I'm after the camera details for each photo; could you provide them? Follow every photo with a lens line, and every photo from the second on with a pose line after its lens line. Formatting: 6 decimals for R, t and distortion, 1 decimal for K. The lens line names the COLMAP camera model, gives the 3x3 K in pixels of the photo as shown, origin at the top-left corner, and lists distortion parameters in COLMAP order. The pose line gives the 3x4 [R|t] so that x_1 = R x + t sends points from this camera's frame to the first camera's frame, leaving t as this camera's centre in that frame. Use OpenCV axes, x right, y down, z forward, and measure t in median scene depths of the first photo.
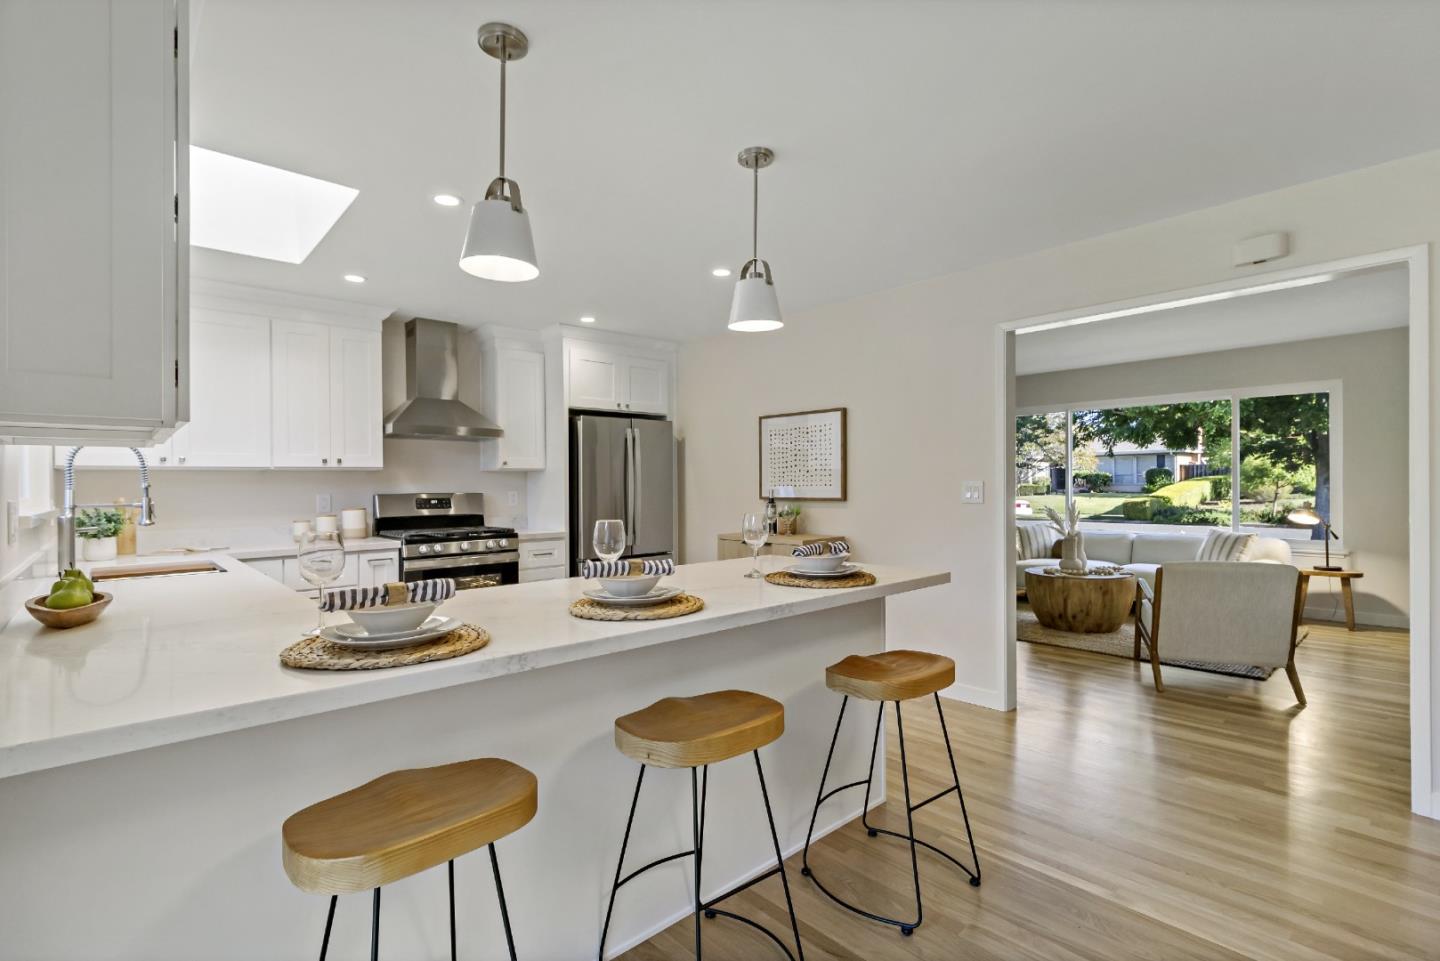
lens RADIAL K [[671.5, 0, 733.9], [0, 671.5, 475.6], [0, 0, 1]] dist [-0.000317, 0.000568]
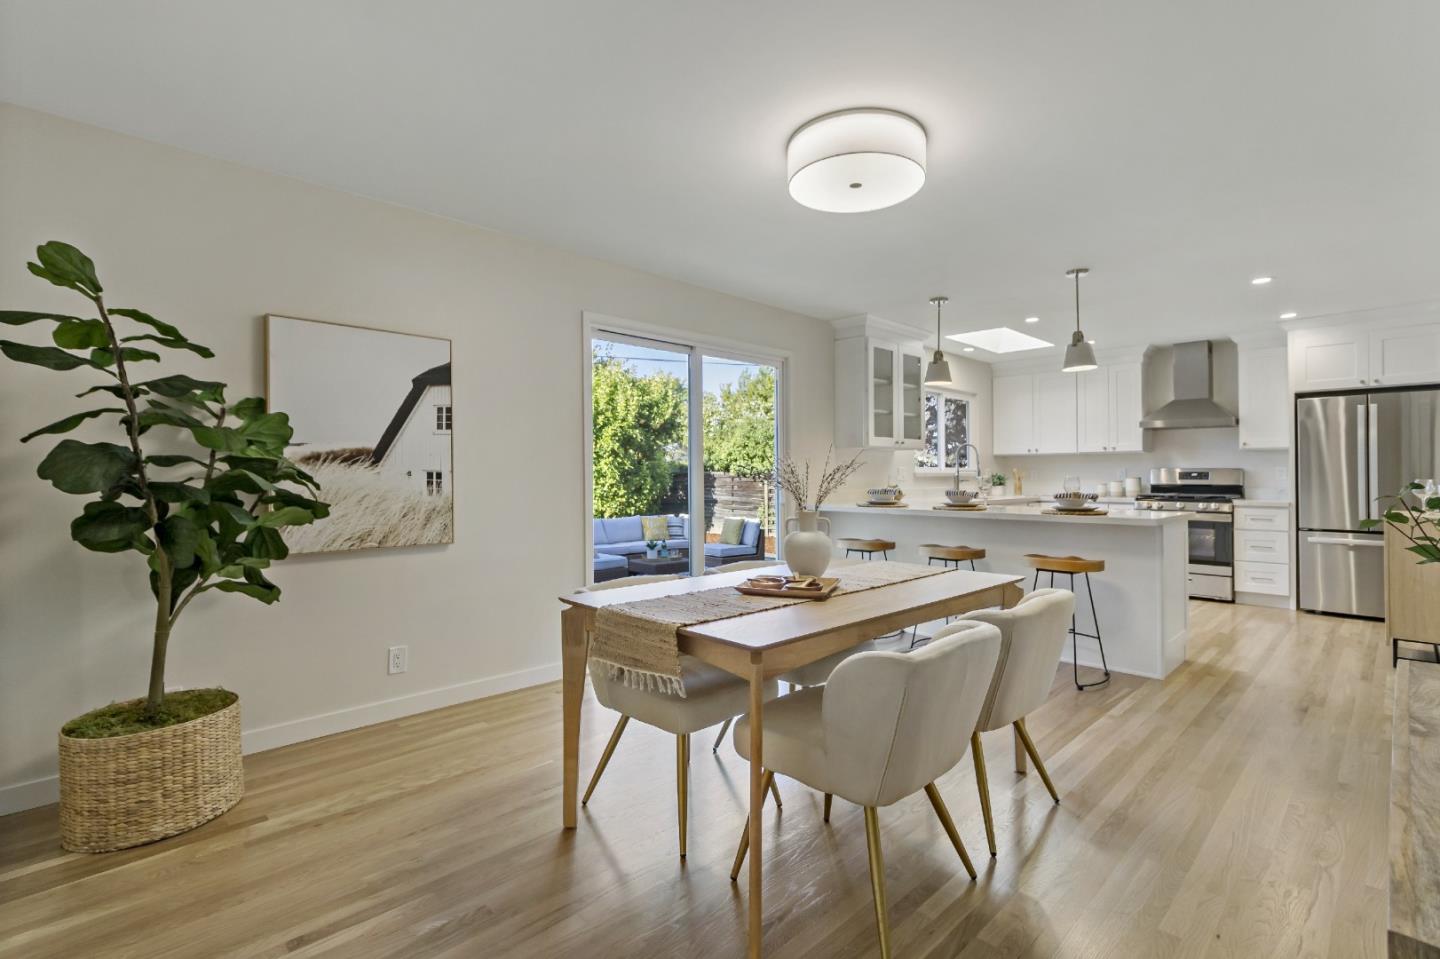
lens RADIAL K [[671.5, 0, 733.9], [0, 671.5, 474.6], [0, 0, 1]] dist [-0.000317, 0.000568]
pose [[0.035789, 0.013488, -0.999268, 0.948420], [0.017440, 0.999748, 0.014119, 0.004195], [0.999207, -0.017932, 0.035544, 0.021159]]
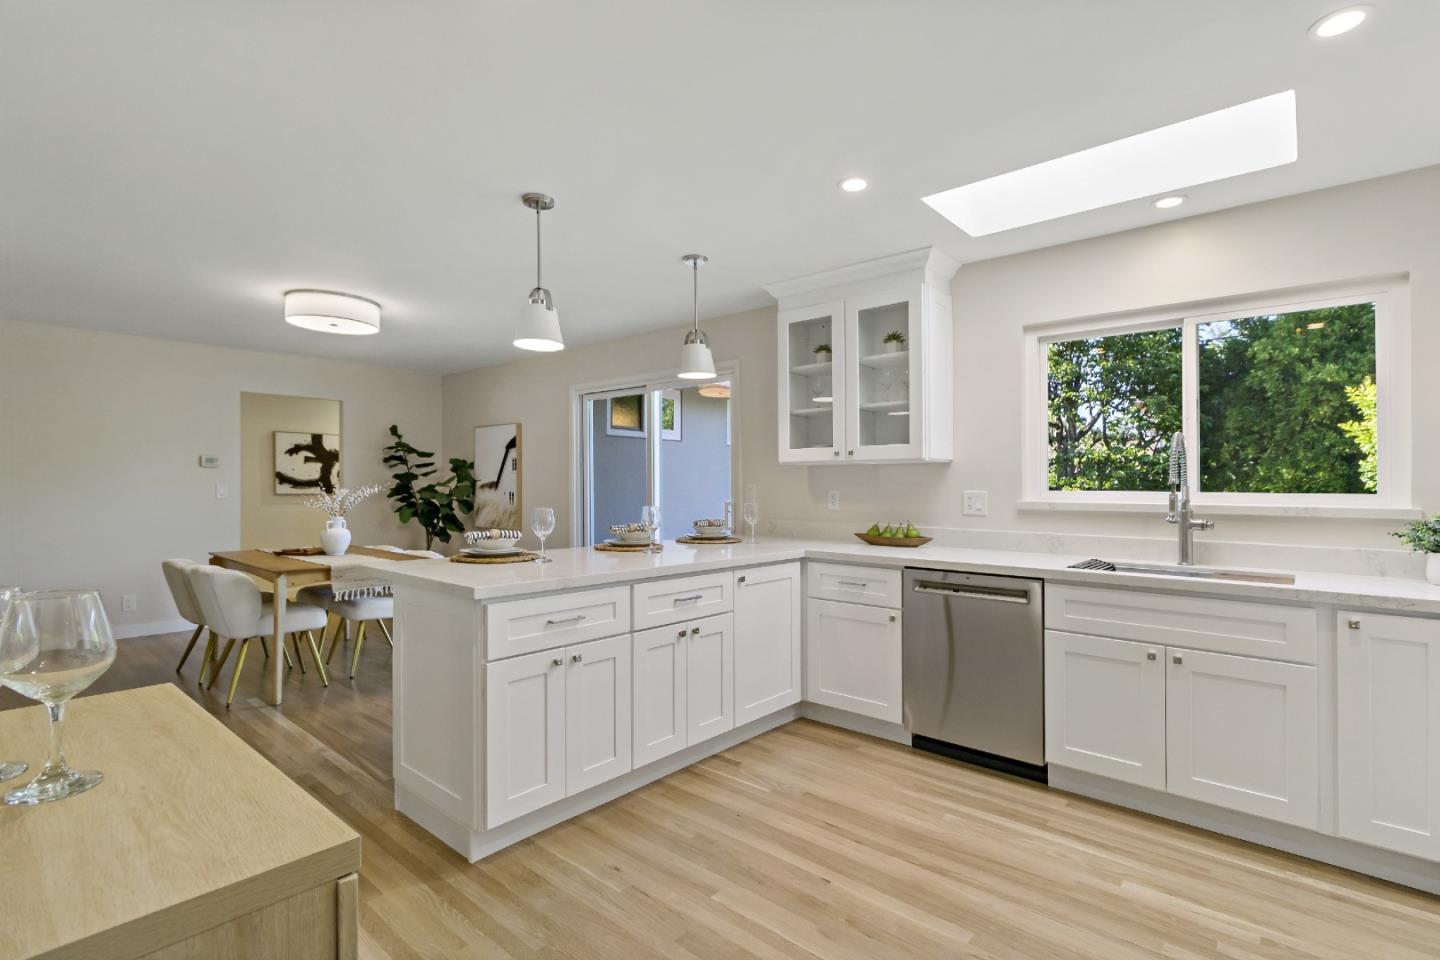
lens RADIAL K [[676.7, 0, 738.2], [0, 676.7, 489.4], [0, 0, 1]] dist [0.000550, 0.000790]
pose [[-0.993208, 0.008456, -0.116044, -0.088845], [0.009659, 0.999905, -0.009809, 0.017575], [0.115951, -0.010864, -0.993196, 1.186529]]
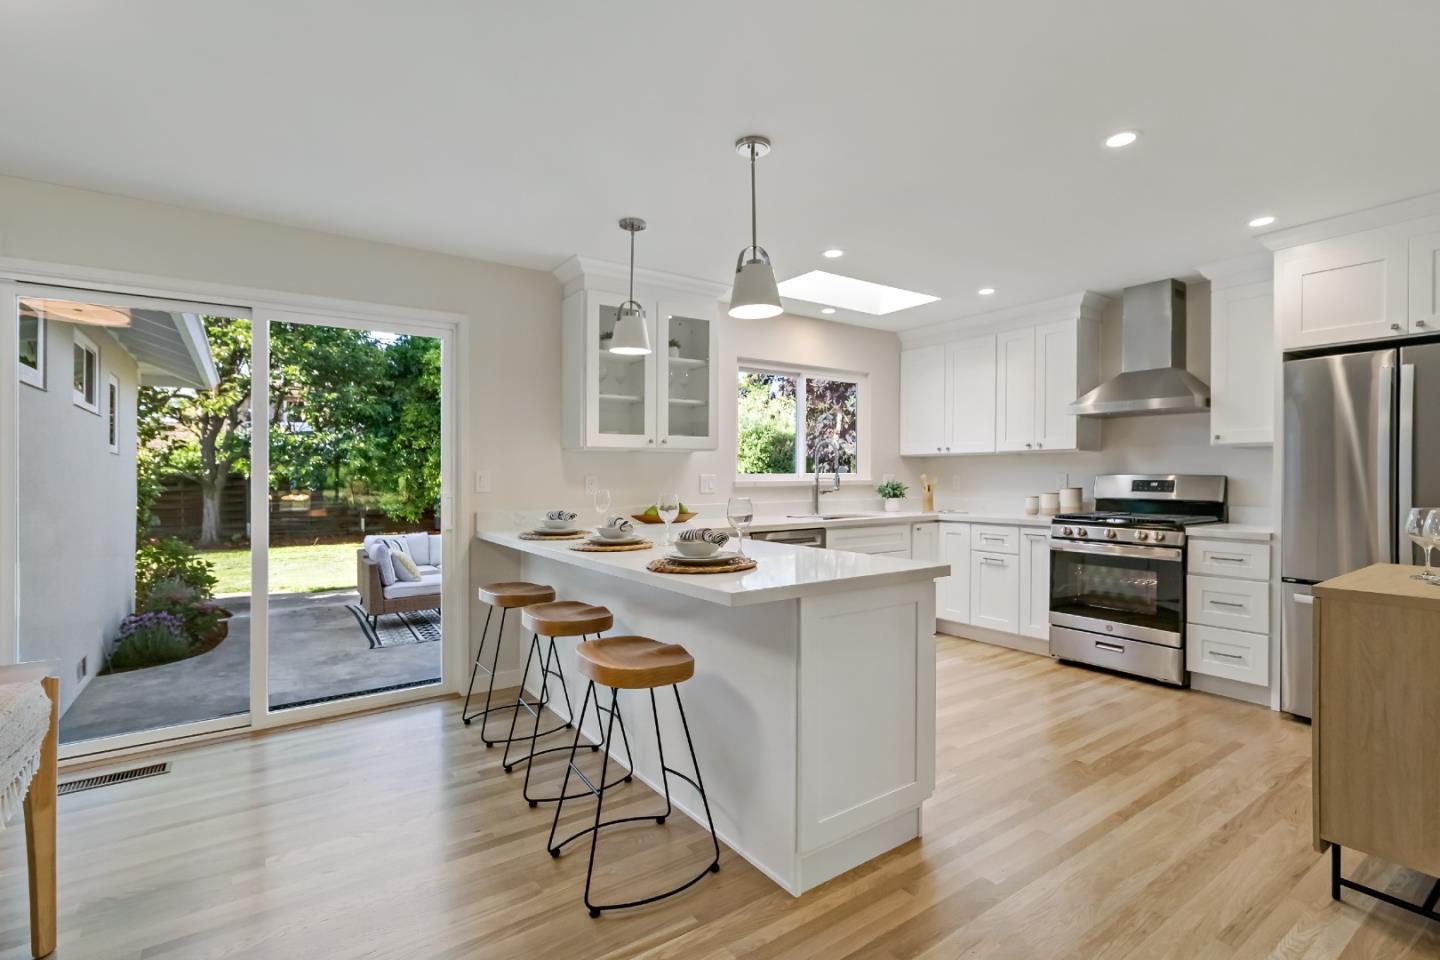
lens RADIAL K [[675.5, 0, 732.8], [0, 675.5, 484.0], [0, 0, 1]] dist [0.002143, 0.000722]
pose [[-0.126813, 0.030612, -0.991454, 0.566594], [0.022496, 0.999355, 0.027979, 0.000666], [0.991672, -0.018755, -0.127420, 0.598409]]
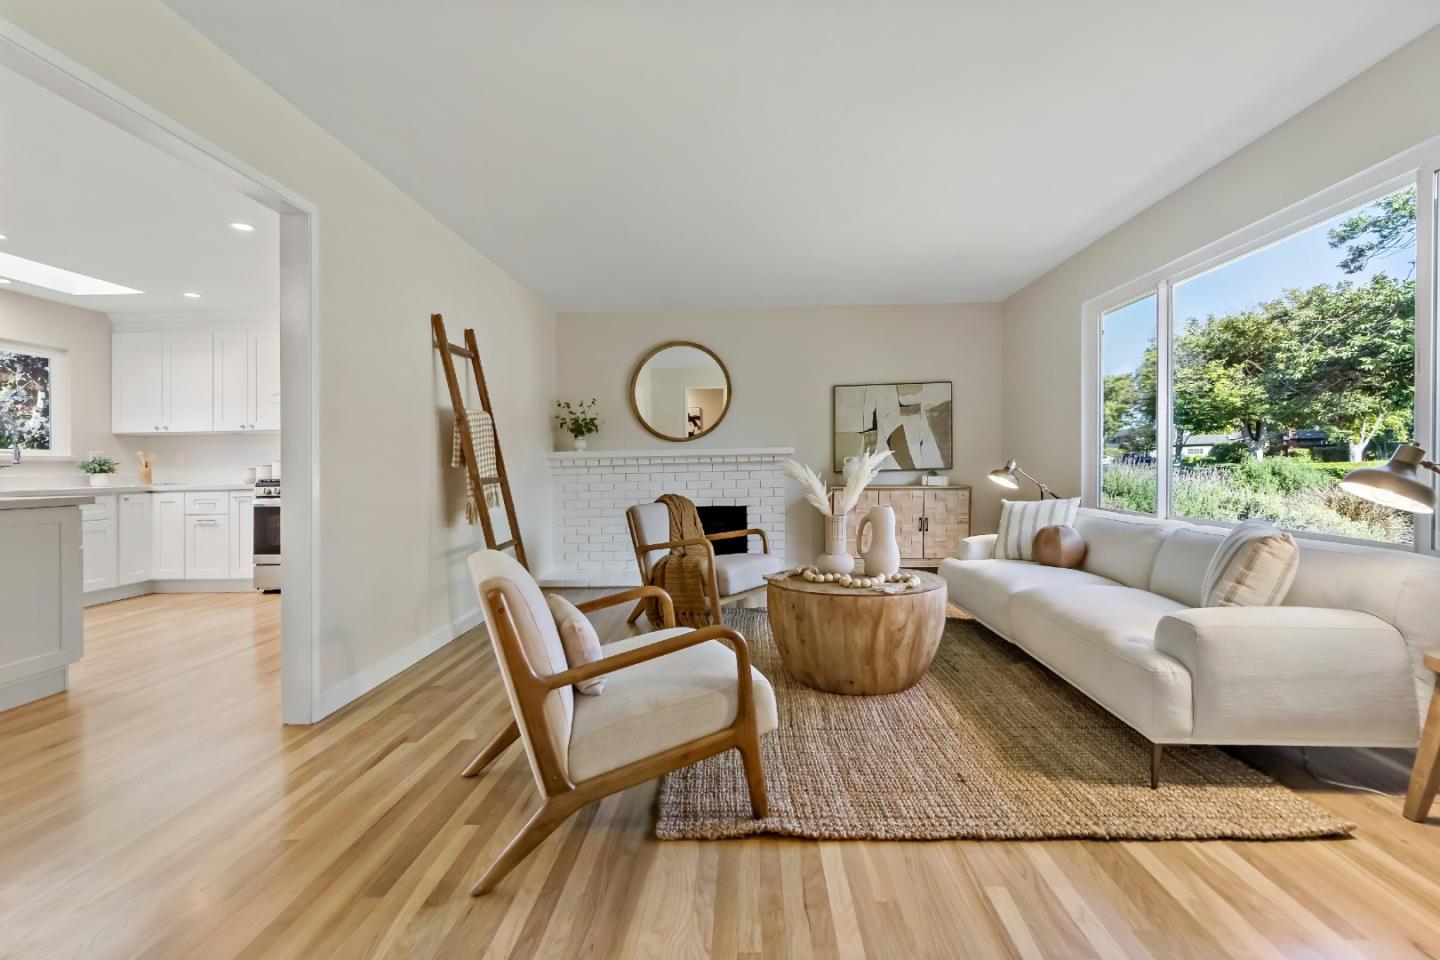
lens RADIAL K [[670.7, 0, 724.5], [0, 670.7, 461.1], [0, 0, 1]] dist [0.002004, 0.001078]
pose [[0.708491, -0.002504, -0.705715, 1.036990], [0.016221, 0.999787, 0.012737, 0.047045], [0.705533, -0.020472, 0.708381, 0.663735]]
